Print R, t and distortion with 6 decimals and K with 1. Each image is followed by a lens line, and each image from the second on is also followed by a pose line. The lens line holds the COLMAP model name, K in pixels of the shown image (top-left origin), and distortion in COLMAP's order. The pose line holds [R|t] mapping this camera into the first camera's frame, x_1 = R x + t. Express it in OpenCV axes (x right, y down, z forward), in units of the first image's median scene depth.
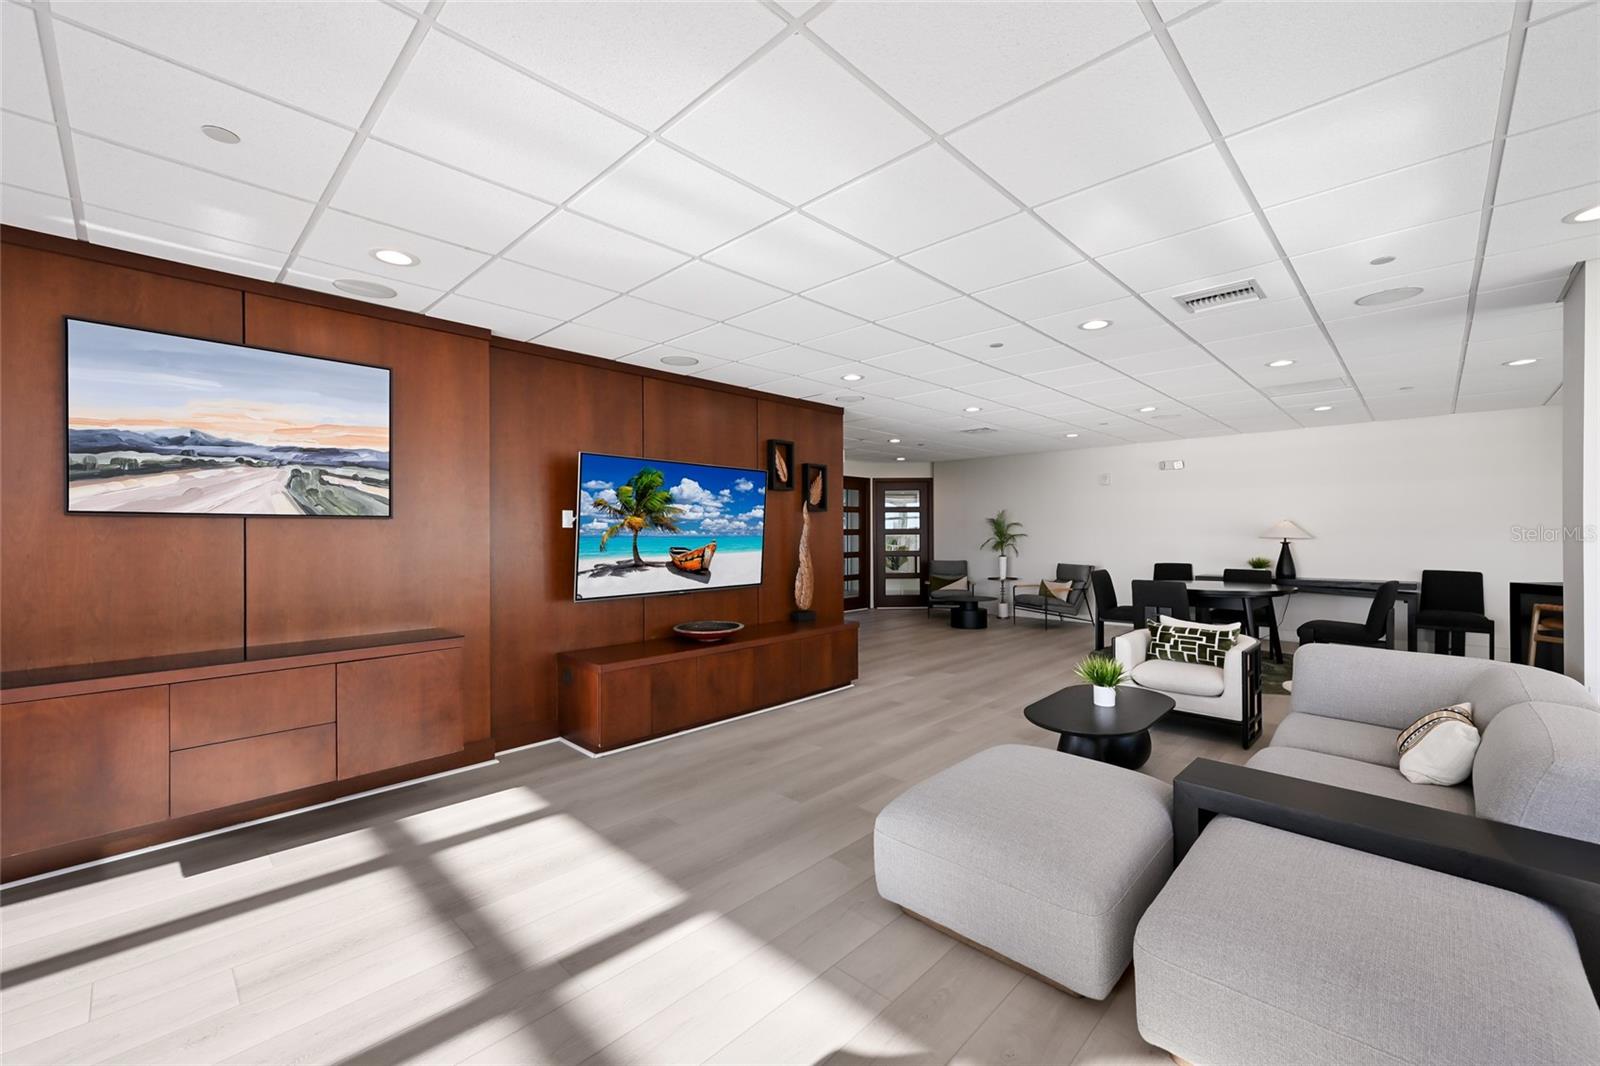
lens RADIAL K [[647.7, 0, 800.0], [0, 647.7, 533.0], [0, 0, 1]] dist [0.000585, 0.000046]
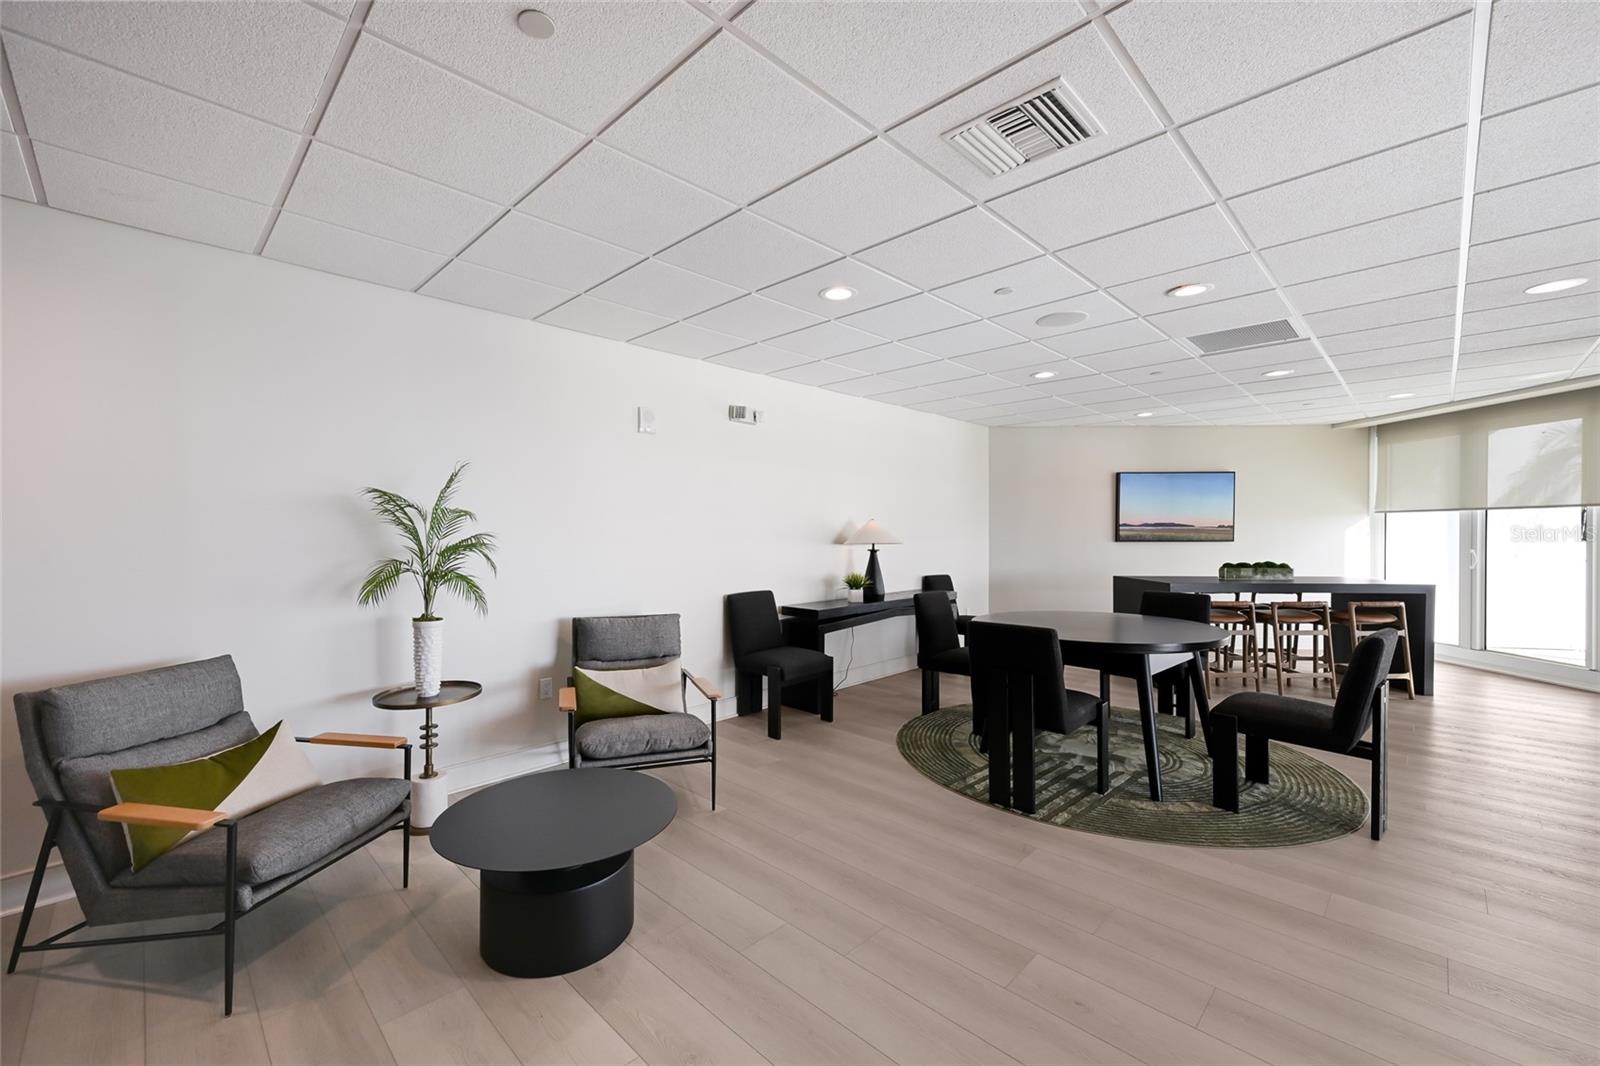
lens RADIAL K [[647.7, 0, 800.0], [0, 647.7, 533.0], [0, 0, 1]] dist [0.000585, 0.000046]
pose [[0.006792, -0.001167, 0.999976, 0.019396], [0.001478, 0.999998, 0.001157, -0.004465], [-0.999976, 0.001470, 0.006794, 0.956160]]
